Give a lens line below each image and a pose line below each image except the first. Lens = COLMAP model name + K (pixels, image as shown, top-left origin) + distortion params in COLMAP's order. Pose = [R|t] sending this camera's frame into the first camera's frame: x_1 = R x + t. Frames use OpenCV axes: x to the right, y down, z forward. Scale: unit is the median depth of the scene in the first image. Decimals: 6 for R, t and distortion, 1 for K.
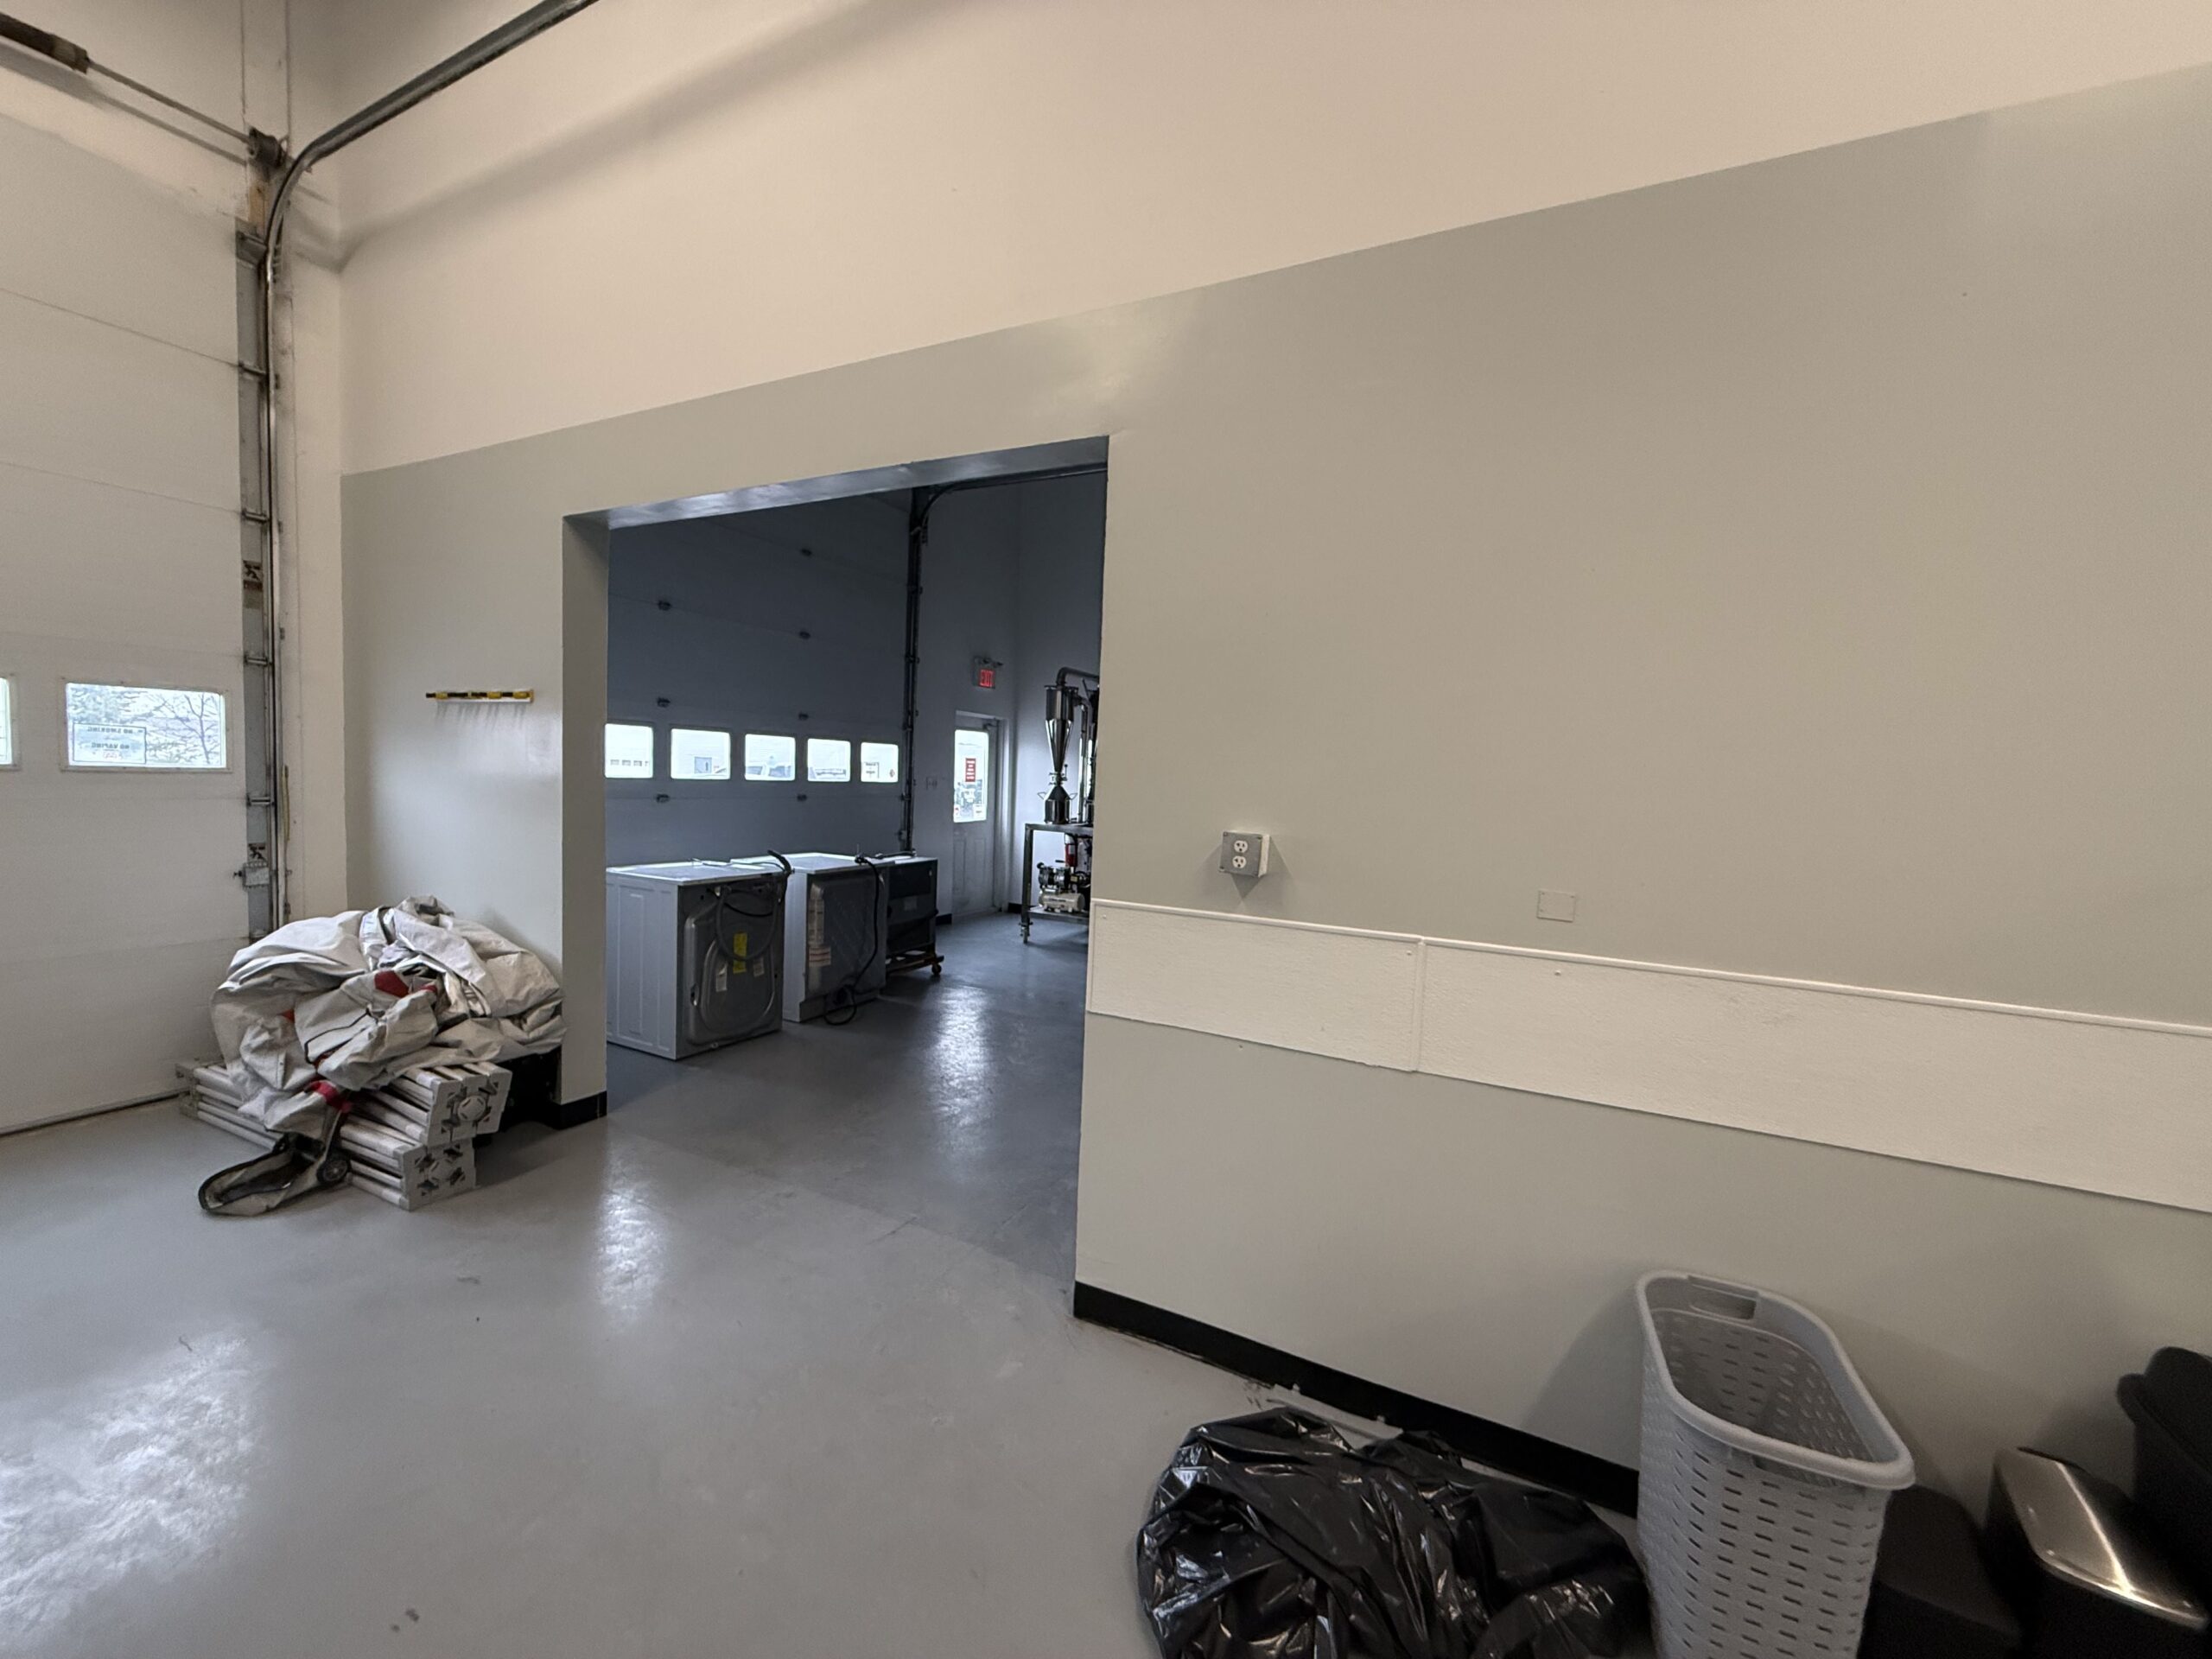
lens RADIAL K [[877.3, 0, 1101.5], [0, 877.3, 825.7], [0, 0, 1]] dist [-0.002183, 0.000465]
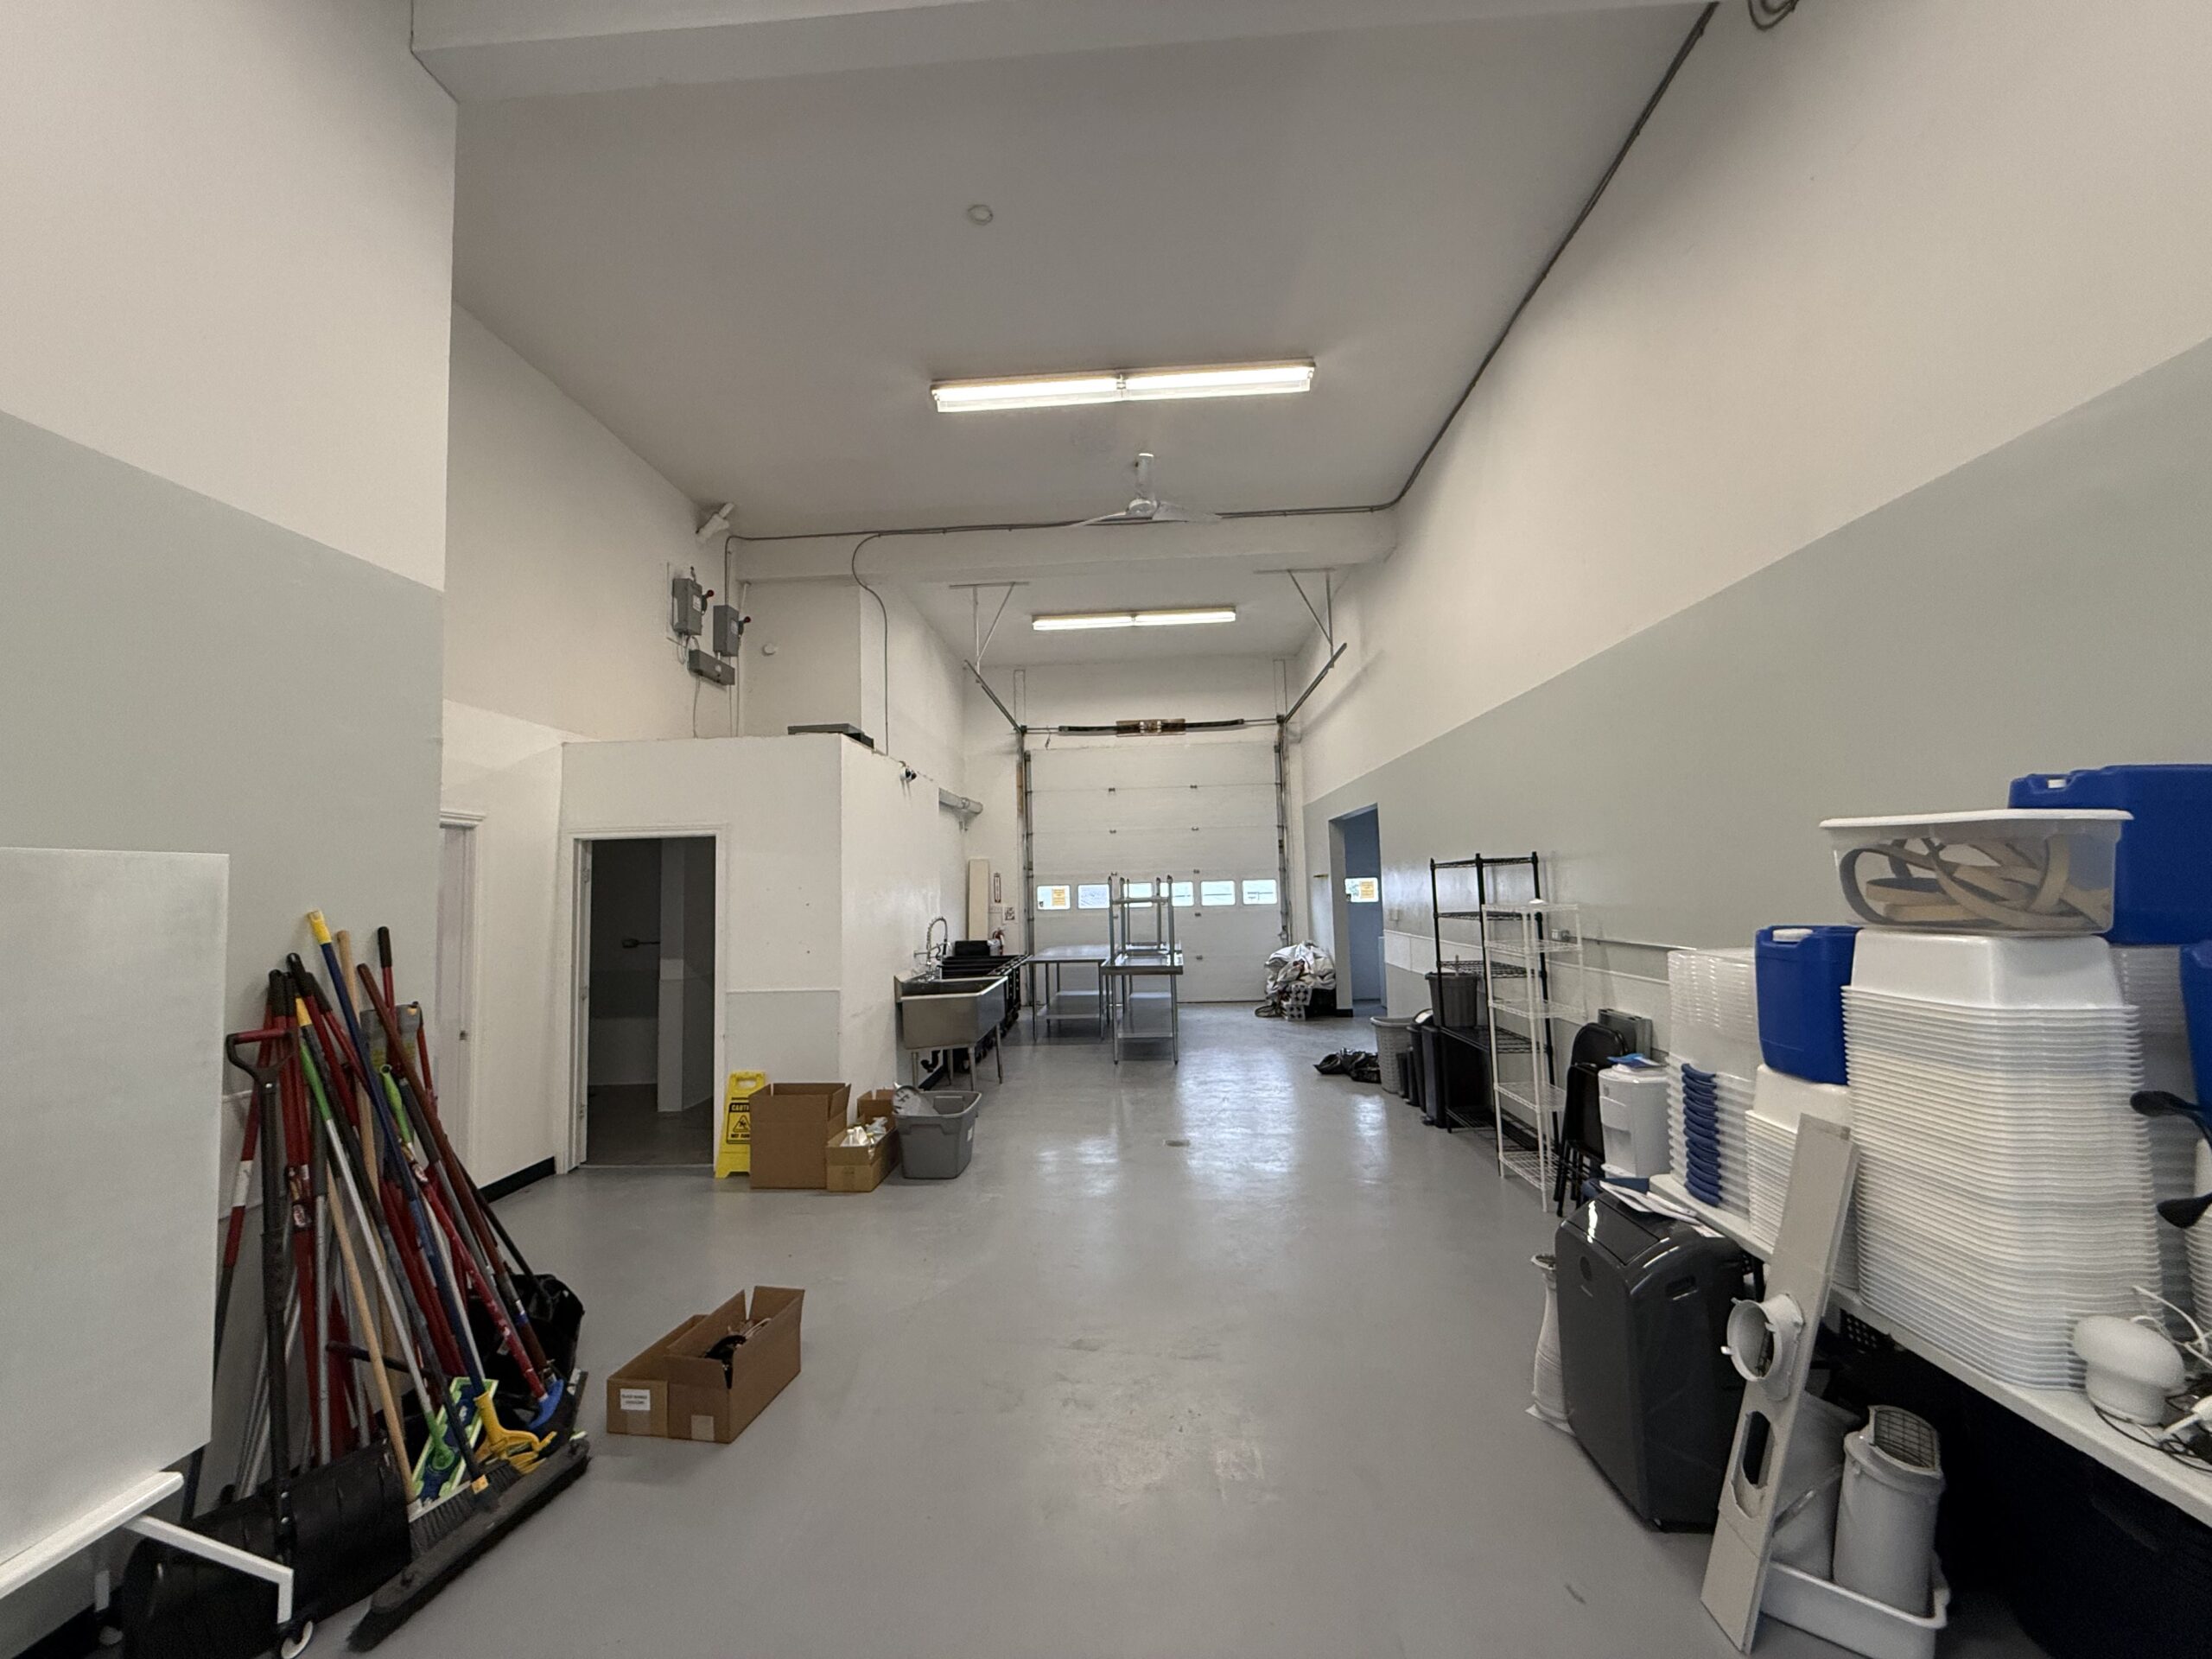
lens RADIAL K [[877.3, 0, 1105.7], [0, 877.3, 836.4], [0, 0, 1]] dist [-0.002183, 0.000465]
pose [[0.407544, -0.105986, -0.907014, 1.980848], [-0.011860, 0.992544, -0.121309, 0.106697], [0.913108, 0.060196, 0.403249, -1.052041]]
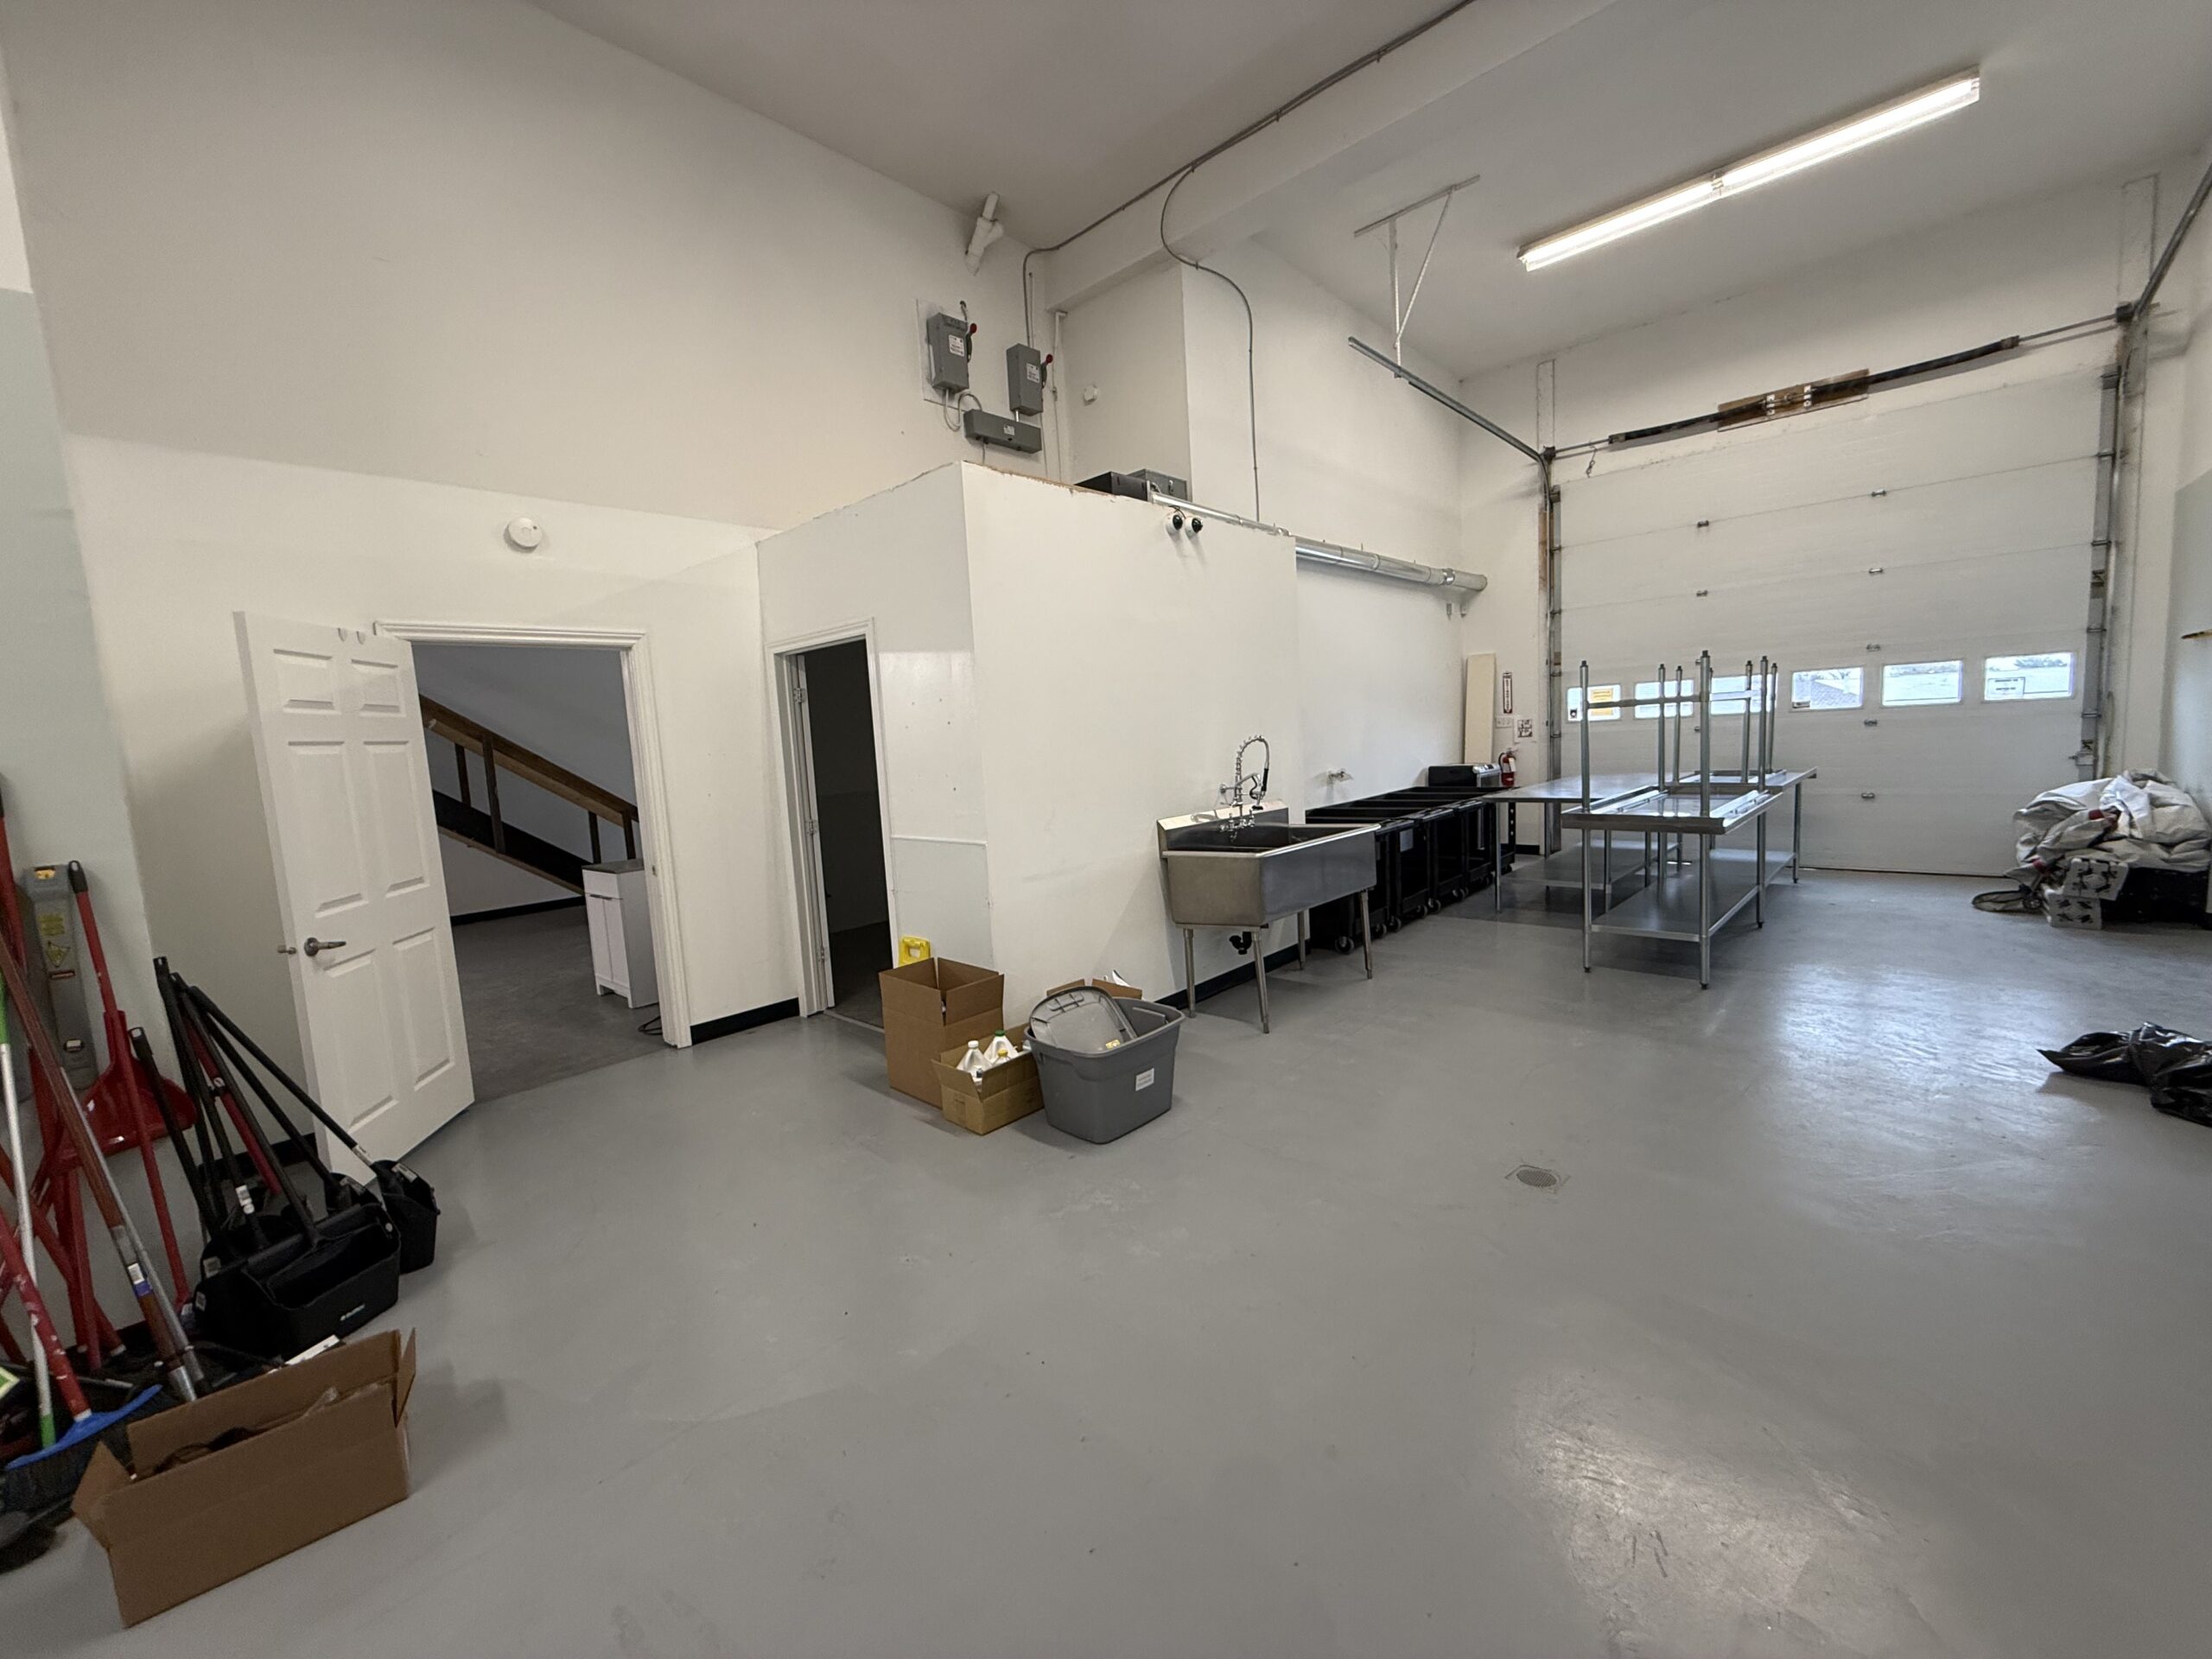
lens RADIAL K [[877.3, 0, 1100.7], [0, 877.3, 831.5], [0, 0, 1]] dist [-0.002183, 0.000465]
pose [[-0.277060, 0.080178, -0.957502, 1.346792], [-0.011987, 0.996146, 0.086883, 0.082063], [0.960778, 0.035549, -0.275031, -0.395244]]
